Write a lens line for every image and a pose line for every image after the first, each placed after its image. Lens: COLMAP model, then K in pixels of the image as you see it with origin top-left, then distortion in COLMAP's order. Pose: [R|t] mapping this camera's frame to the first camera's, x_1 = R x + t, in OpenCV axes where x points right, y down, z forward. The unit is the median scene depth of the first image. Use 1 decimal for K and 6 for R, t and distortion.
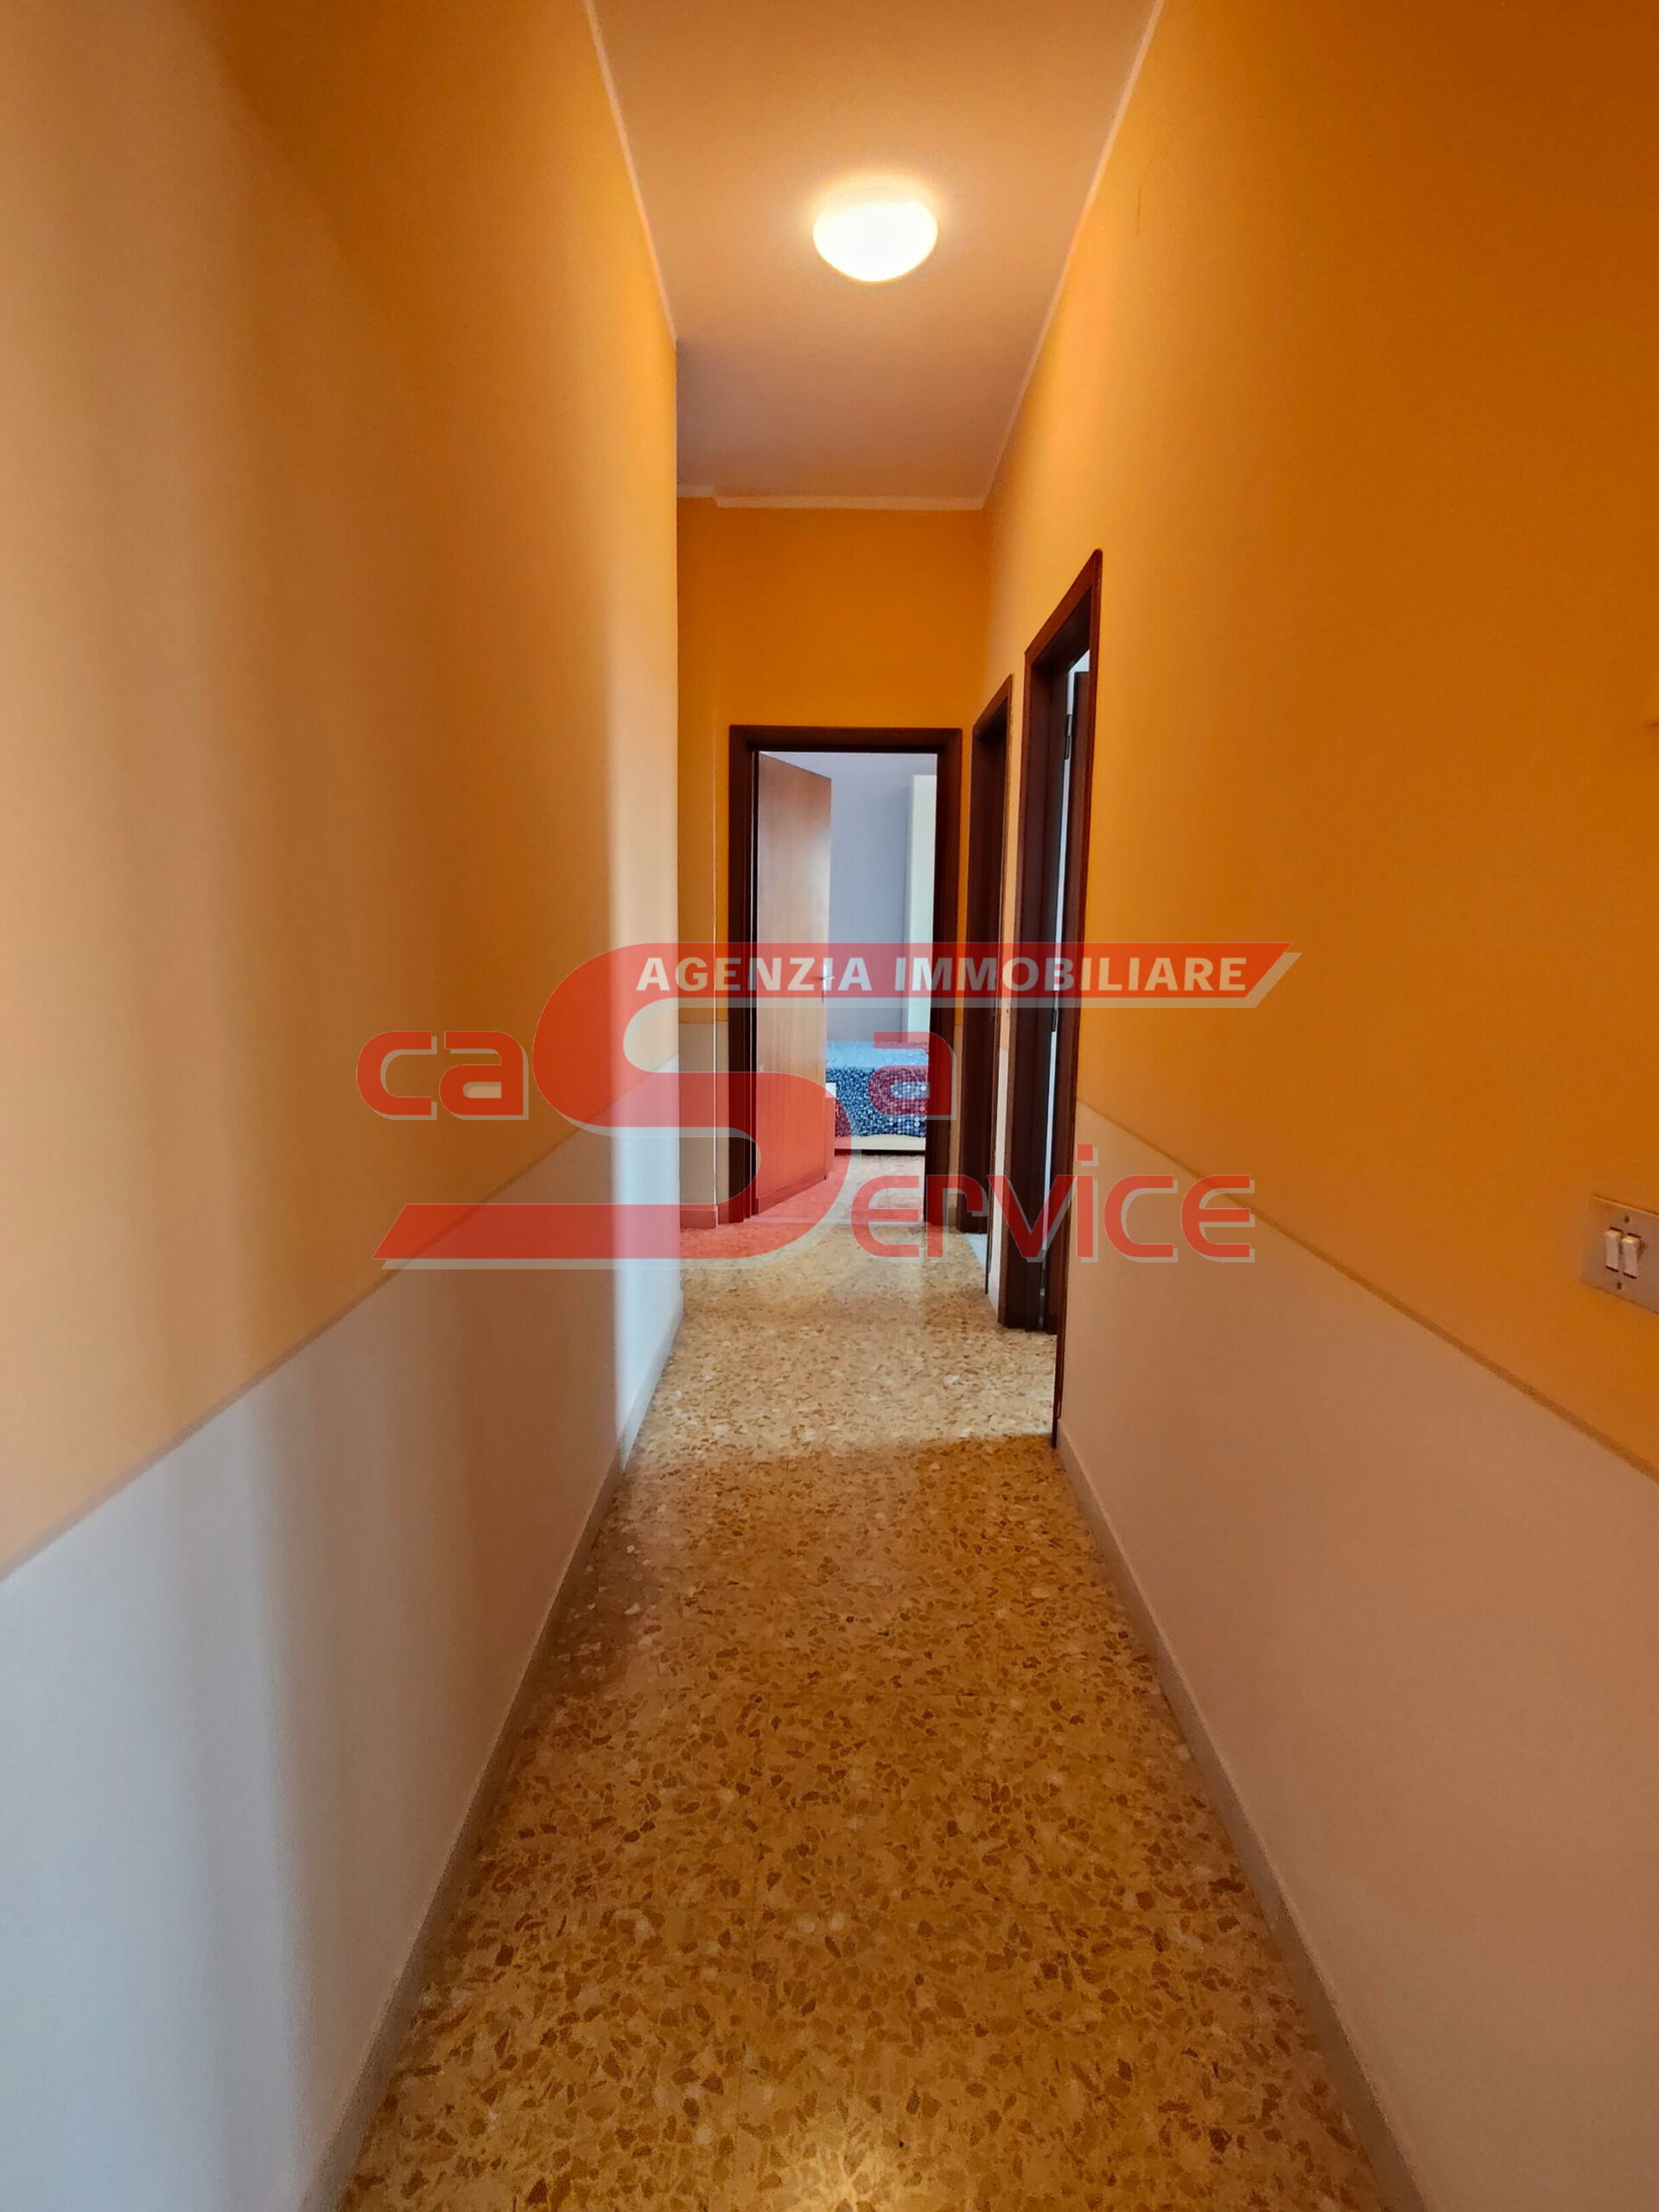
lens RADIAL K [[1031.0, 0, 827.8], [0, 1031.0, 1104.2], [0, 0, 1]] dist [-0.004566, 0.000217]
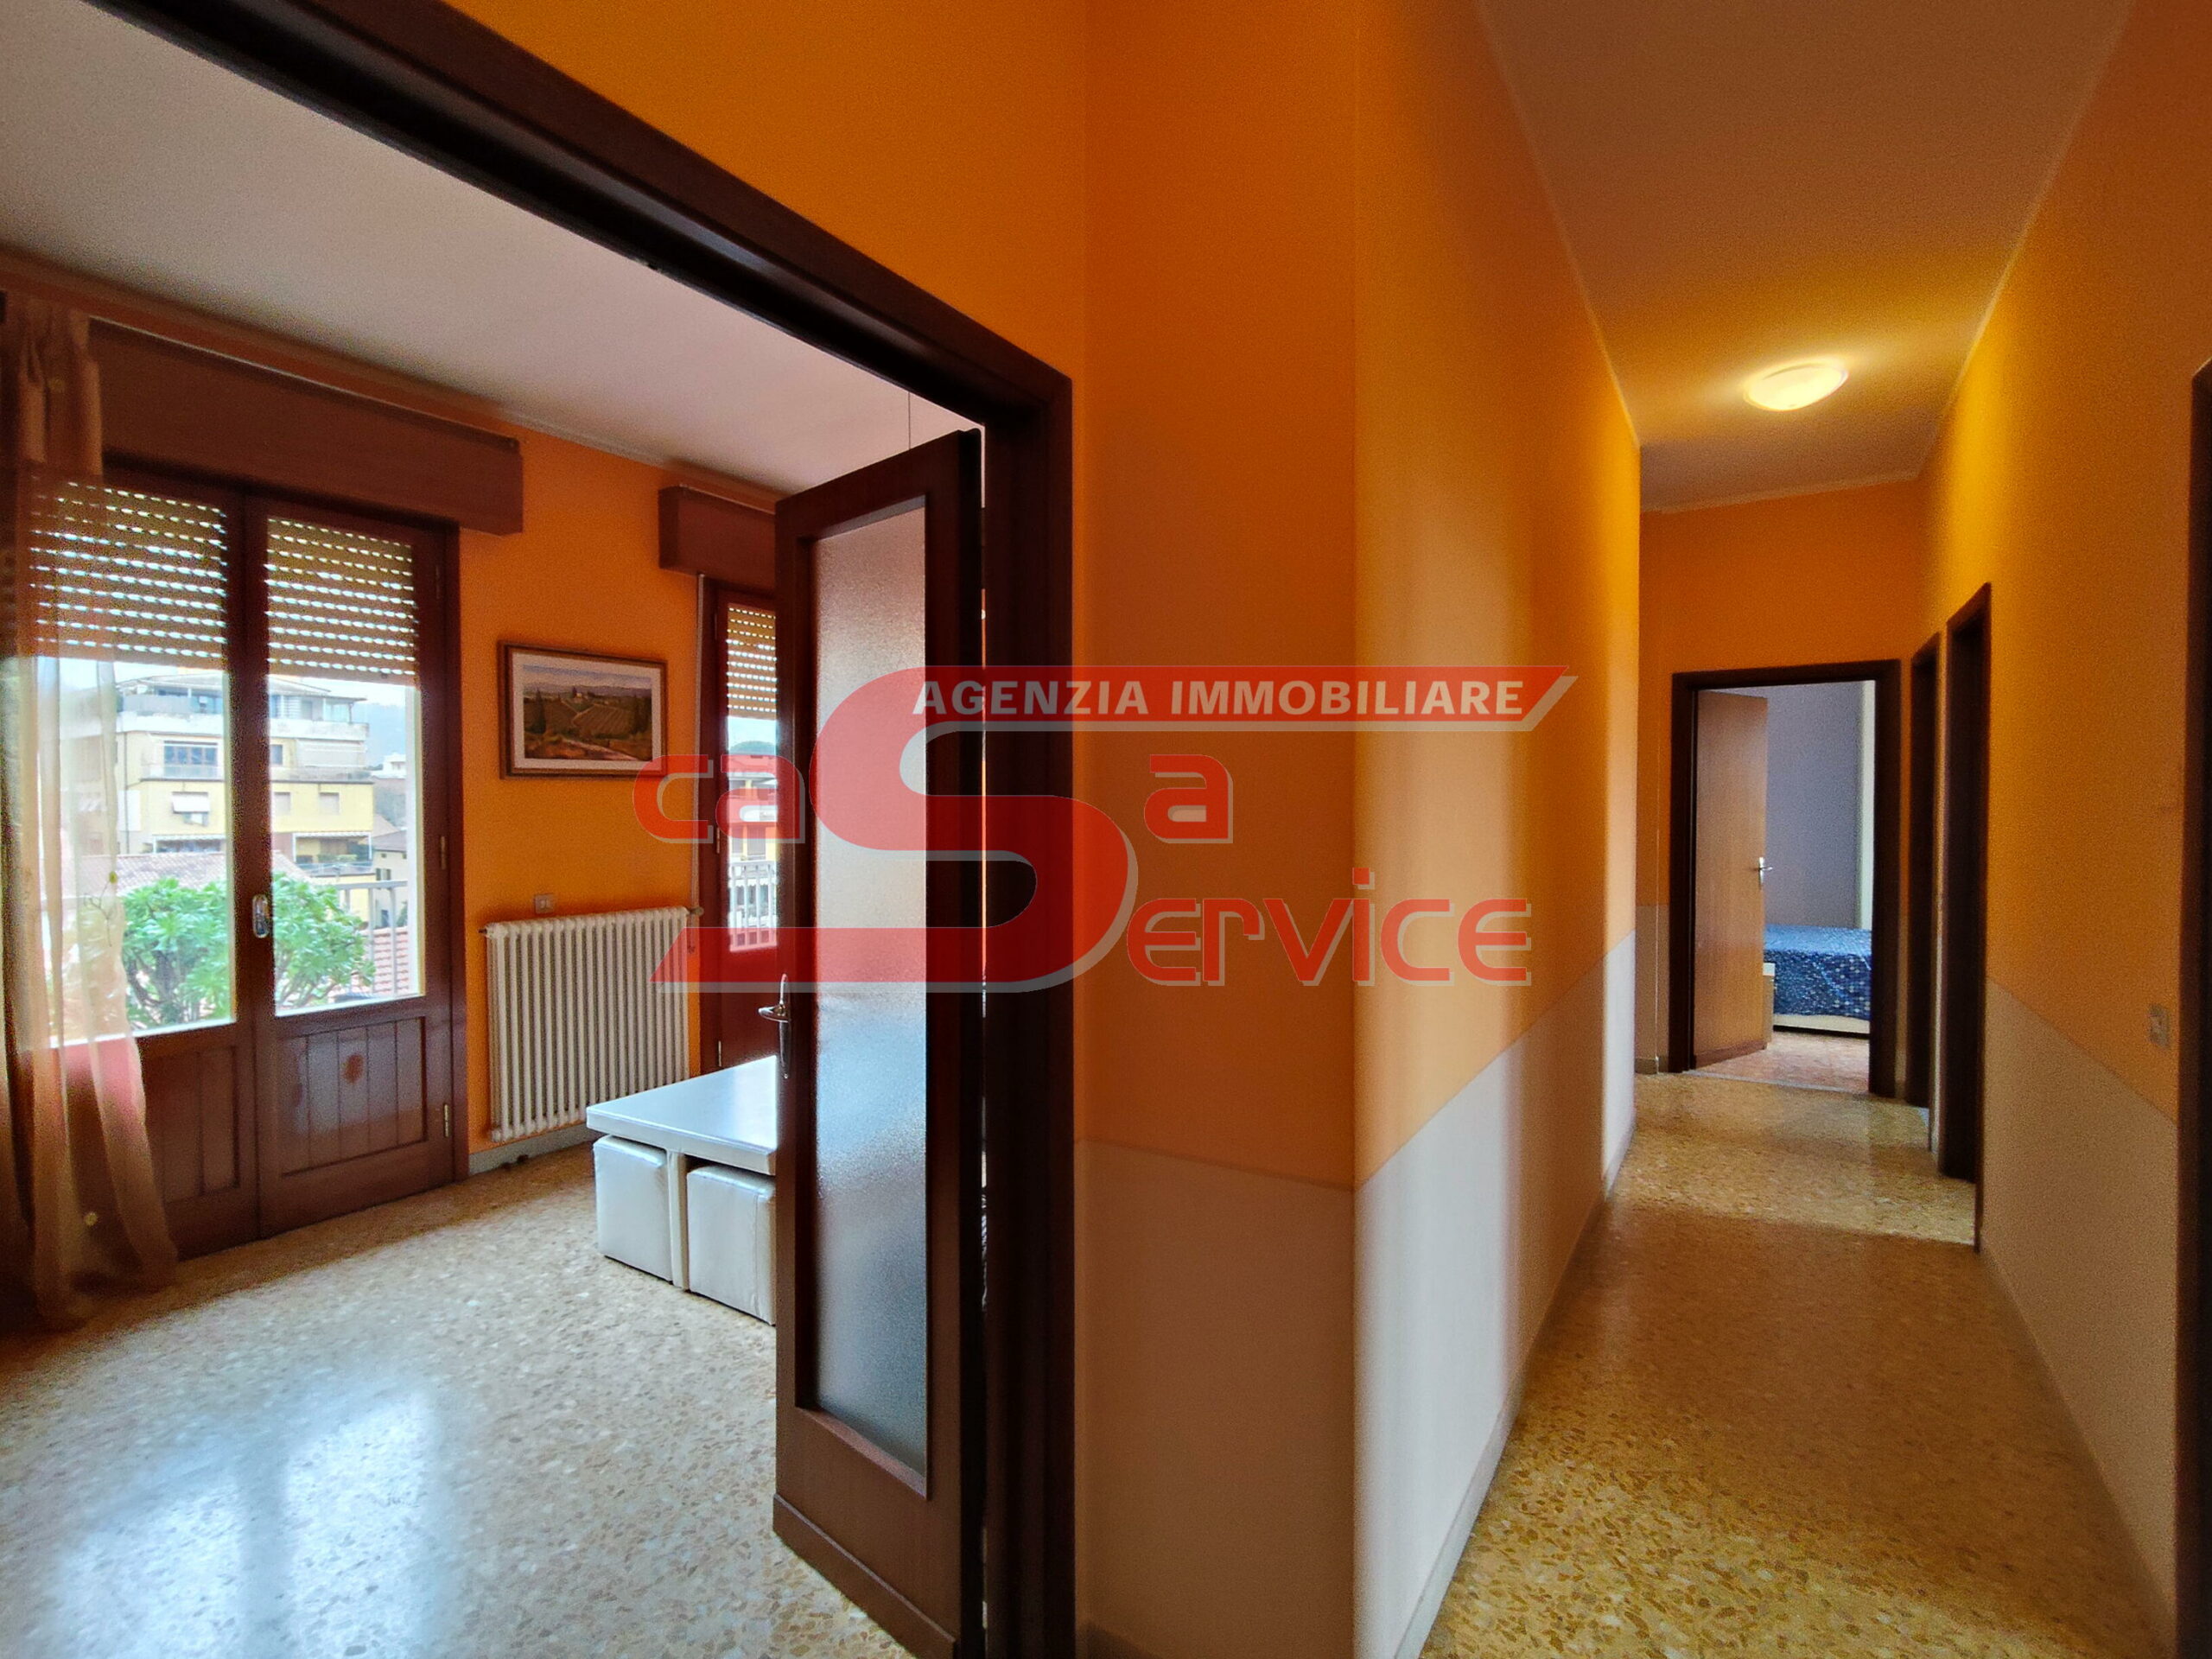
lens RADIAL K [[1031.0, 0, 1105.7], [0, 1031.0, 824.4], [0, 0, 1]] dist [-0.004566, 0.000217]
pose [[0.840782, -0.004841, -0.541353, 0.005359], [-0.074801, 0.989330, -0.125023, 0.044667], [0.536182, 0.145611, 0.831449, -0.616465]]
